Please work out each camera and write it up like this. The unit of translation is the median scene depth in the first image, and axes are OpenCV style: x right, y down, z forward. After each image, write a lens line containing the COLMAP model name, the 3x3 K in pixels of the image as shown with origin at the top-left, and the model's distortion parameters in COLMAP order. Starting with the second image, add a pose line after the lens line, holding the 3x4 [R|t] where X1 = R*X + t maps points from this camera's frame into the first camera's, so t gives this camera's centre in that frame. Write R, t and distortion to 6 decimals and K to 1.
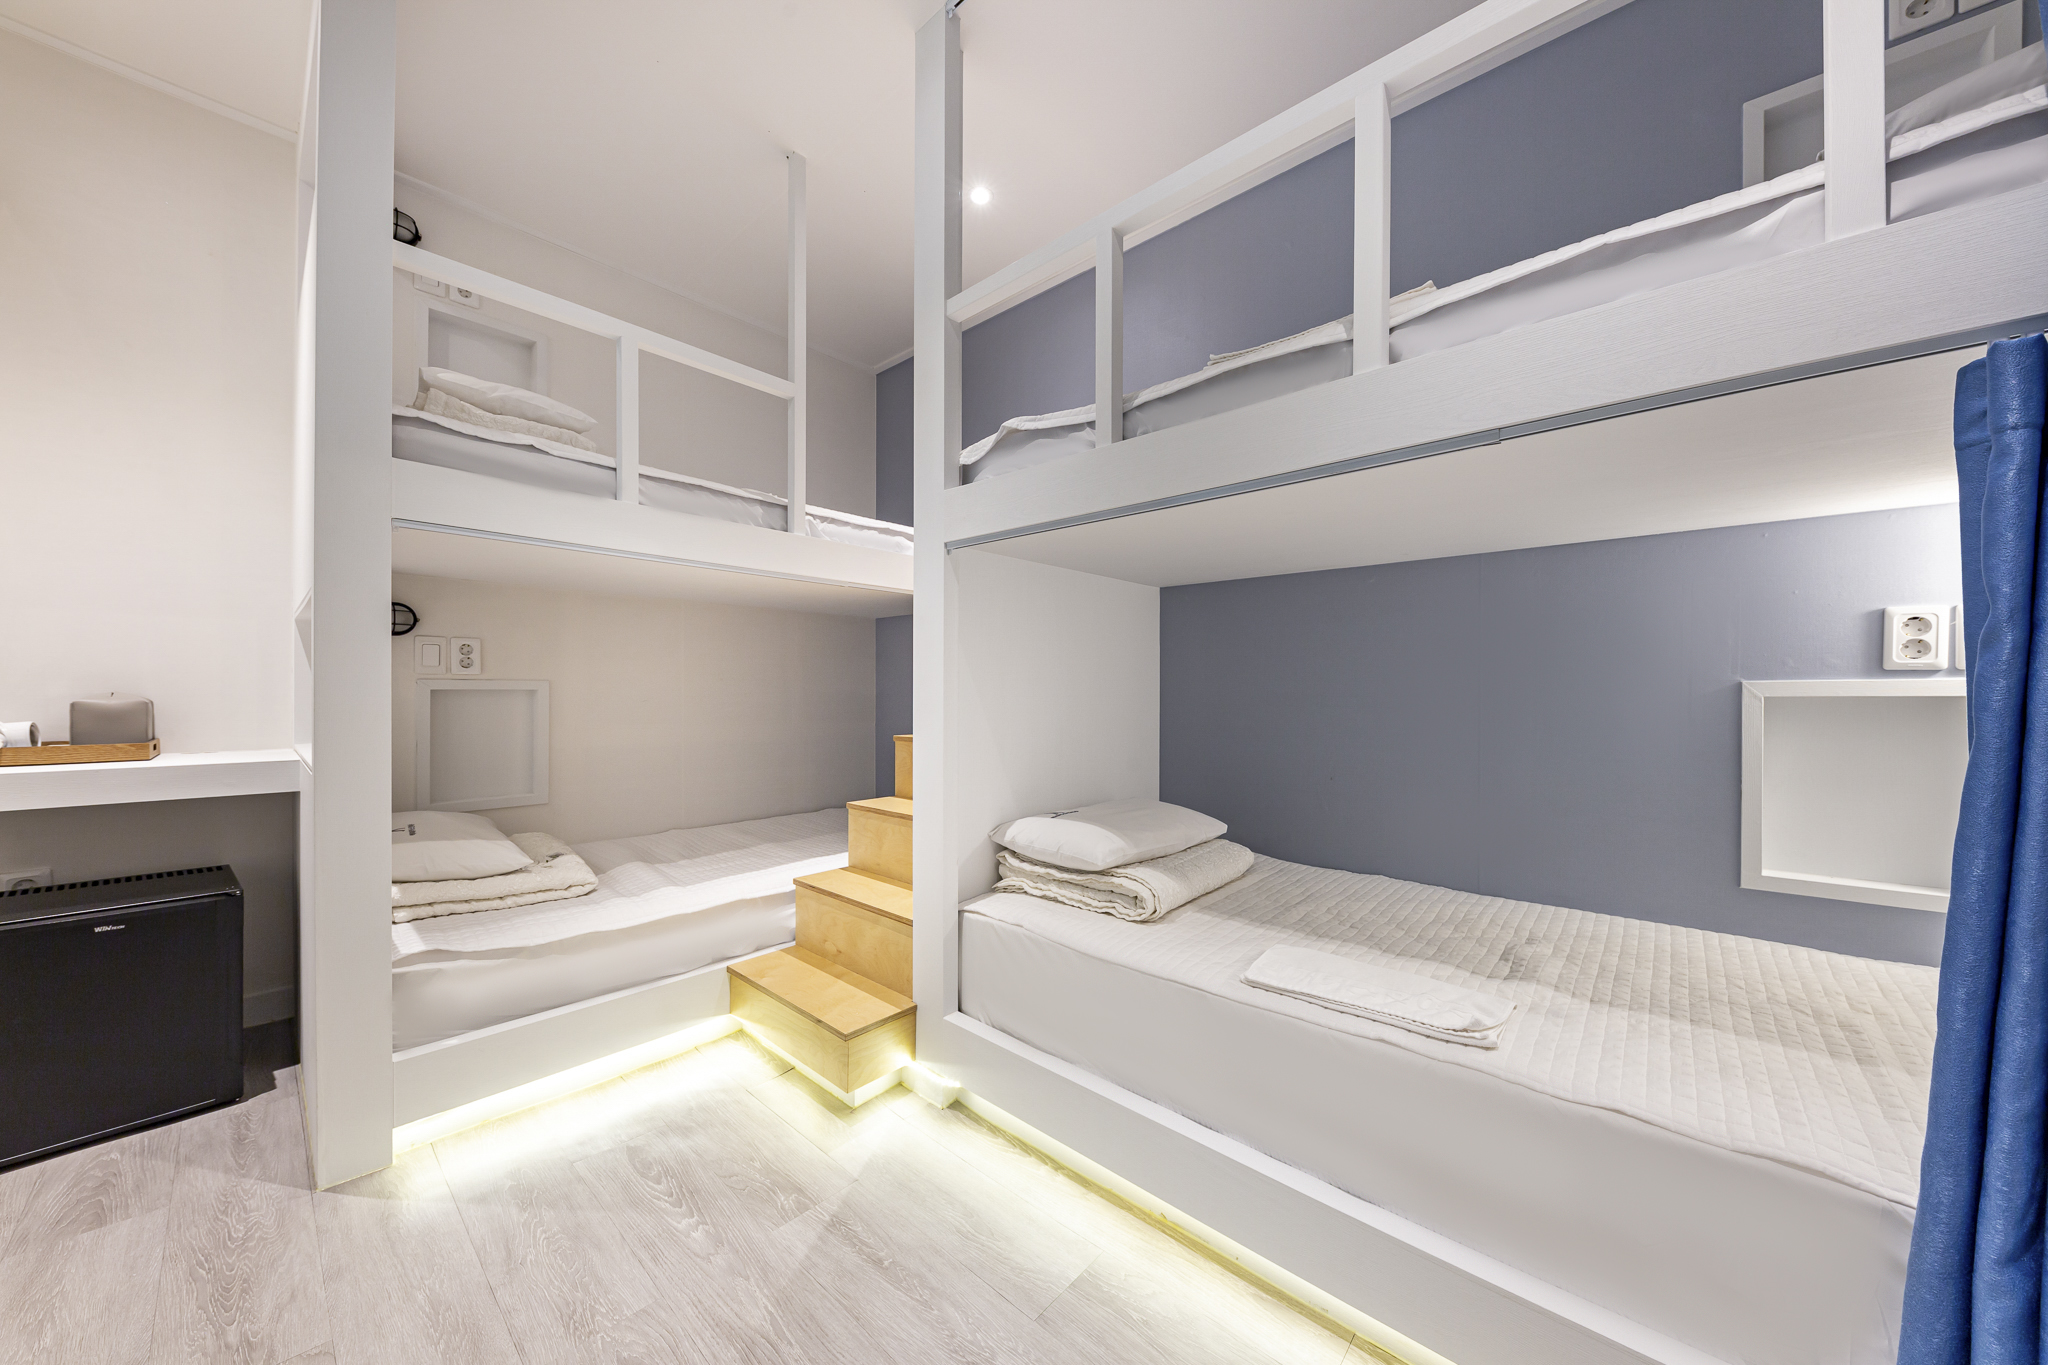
lens RADIAL K [[706.9, 0, 1027.8], [0, 706.9, 689.6], [0, 0, 1]] dist [0.002902, -0.001334]
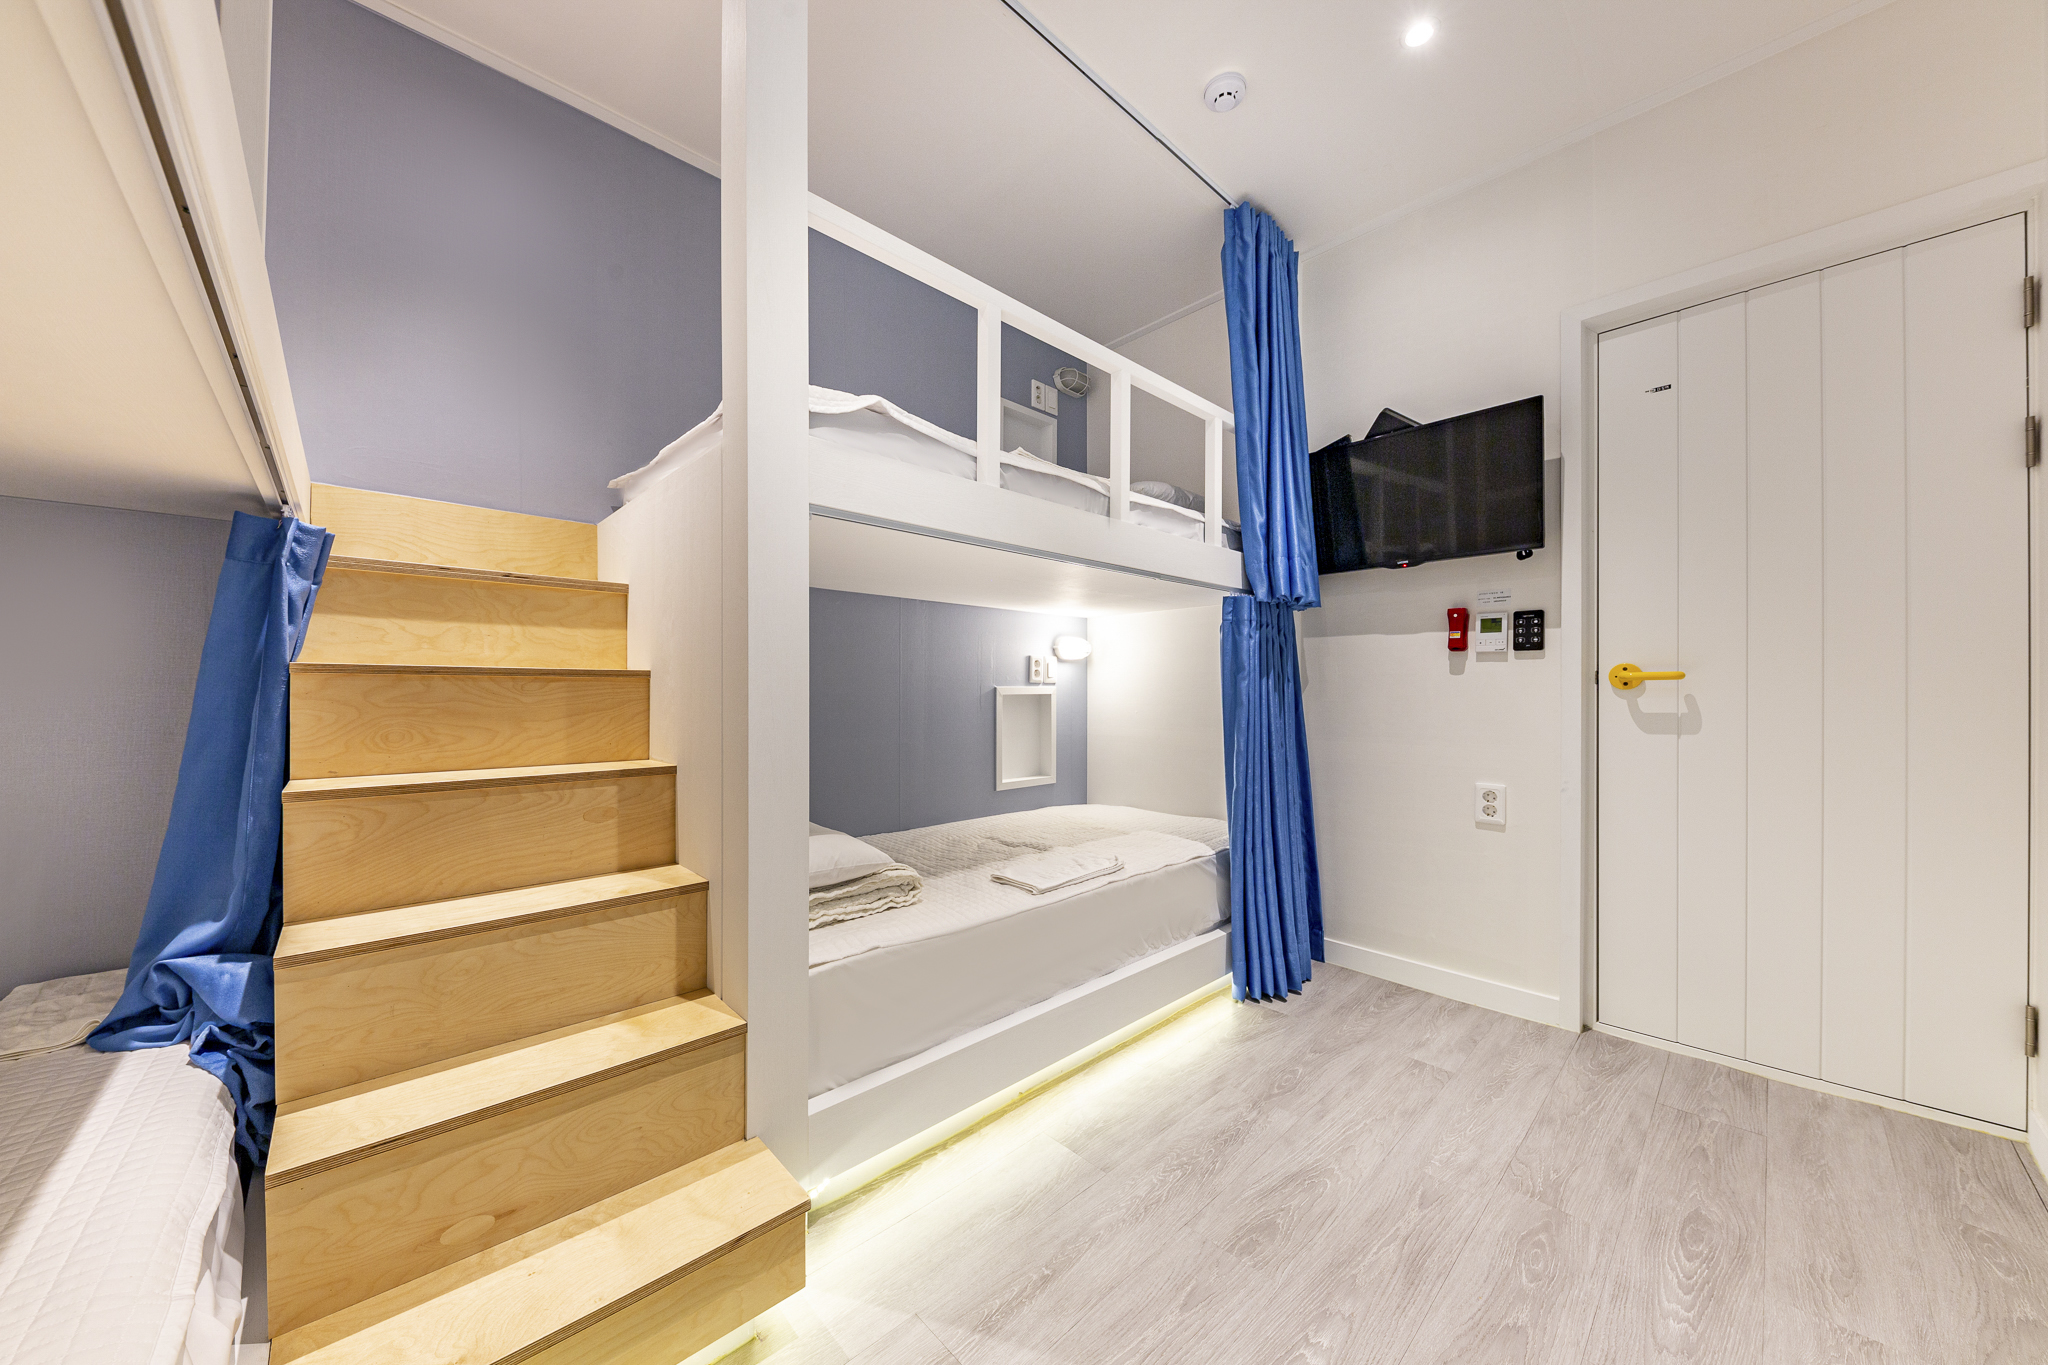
lens RADIAL K [[706.9, 0, 1020.0], [0, 706.9, 691.0], [0, 0, 1]] dist [0.002902, -0.001334]
pose [[0.077856, 0.000077, 0.996965, -1.108857], [-0.004097, 0.999992, 0.000243, -0.002614], [-0.996956, -0.004103, 0.077855, 0.898138]]
